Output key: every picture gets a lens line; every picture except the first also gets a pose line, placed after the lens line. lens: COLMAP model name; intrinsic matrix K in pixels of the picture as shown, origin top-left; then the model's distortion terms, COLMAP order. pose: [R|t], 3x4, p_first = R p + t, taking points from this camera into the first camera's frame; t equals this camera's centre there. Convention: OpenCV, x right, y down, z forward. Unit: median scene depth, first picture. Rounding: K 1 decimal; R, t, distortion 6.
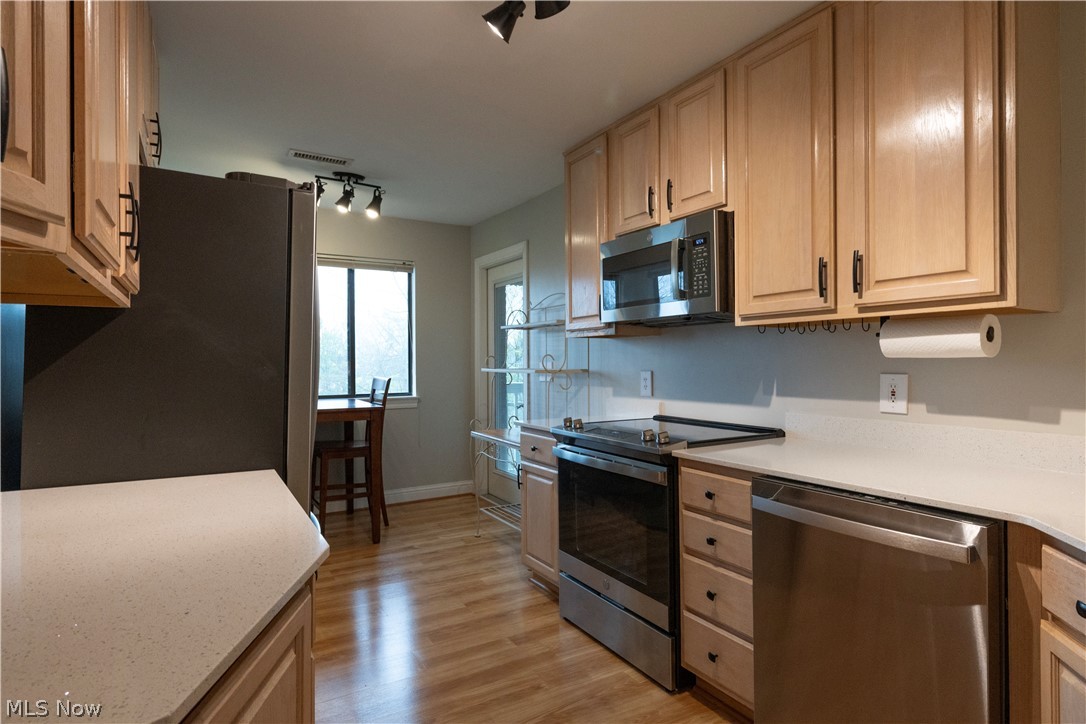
lens RADIAL K [[572.4, 0, 543.8], [0, 572.4, 360.3], [0, 0, 1]] dist [0.003684, -0.000372]
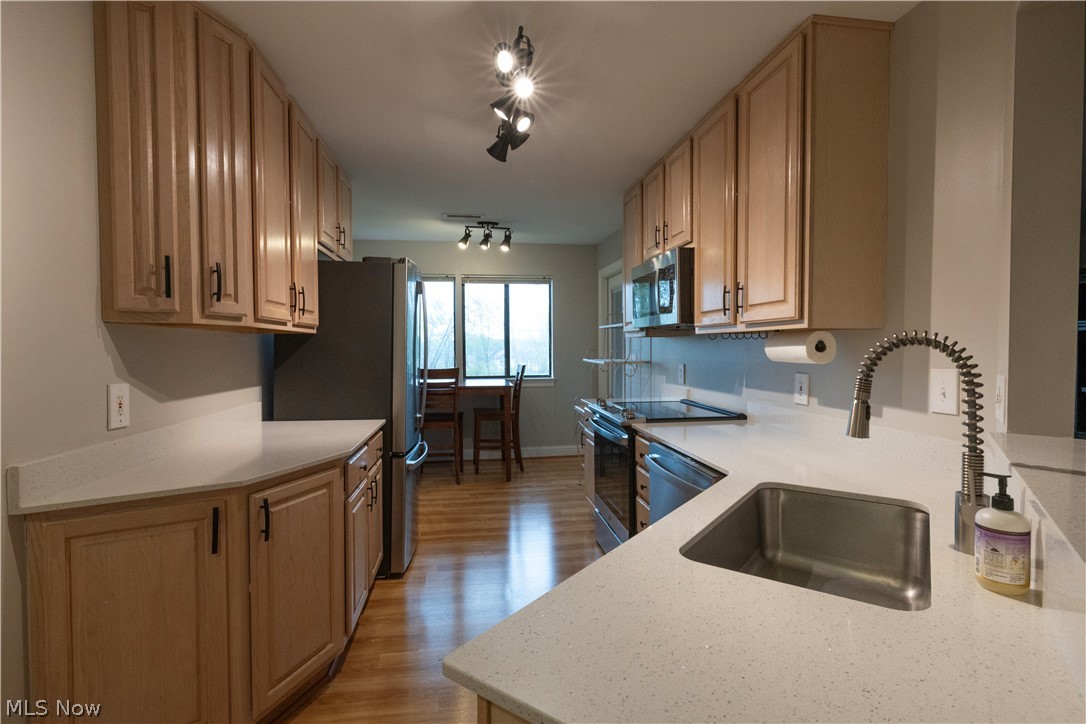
lens RADIAL K [[512.7, 0, 541.0], [0, 512.7, 360.2], [0, 0, 1]] dist [-0.016554, -0.000281]
pose [[0.924196, 0.011625, -0.381742, 0.334973], [0.000723, 0.999482, 0.032187, -0.027477], [0.381918, -0.030023, 0.923708, -0.169414]]
